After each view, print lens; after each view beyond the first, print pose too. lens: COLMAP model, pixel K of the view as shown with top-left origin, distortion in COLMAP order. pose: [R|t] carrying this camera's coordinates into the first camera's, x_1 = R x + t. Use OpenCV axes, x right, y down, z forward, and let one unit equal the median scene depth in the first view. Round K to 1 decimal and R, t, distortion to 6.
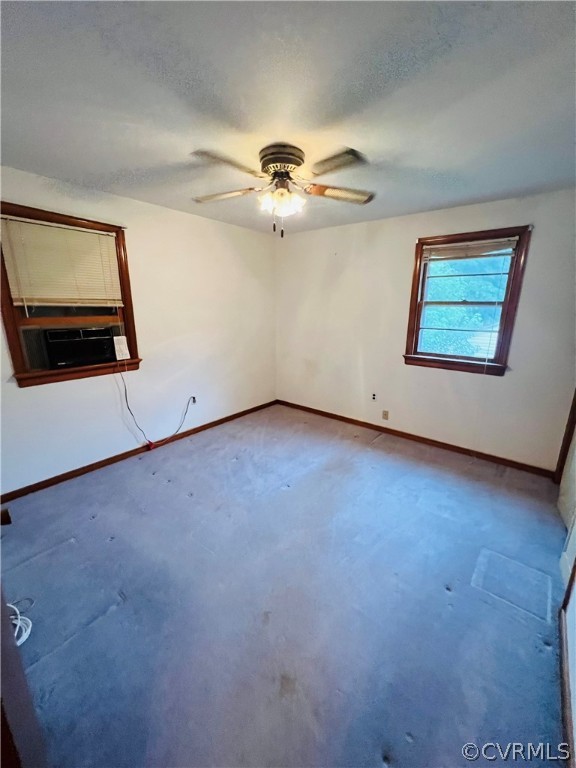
lens RADIAL K [[326.6, 0, 288.0], [0, 326.6, 384.0], [0, 0, 1]] dist [0.000110, -0.000015]
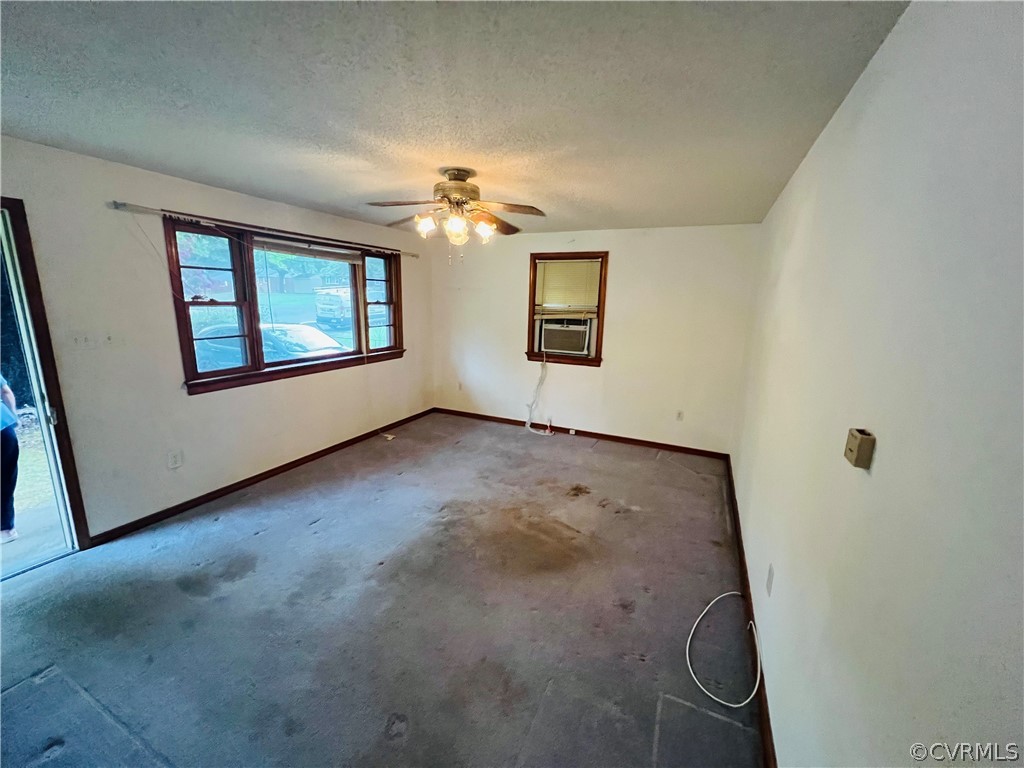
lens RADIAL K [[410.0, 0, 512.0], [0, 410.0, 384.0], [0, 0, 1]] dist [-0.000180, -0.000012]
pose [[0.915078, -0.066564, 0.397746, -0.435305], [0.084660, 0.996014, -0.028088, 0.092065], [-0.394291, 0.059375, 0.917066, -0.458654]]
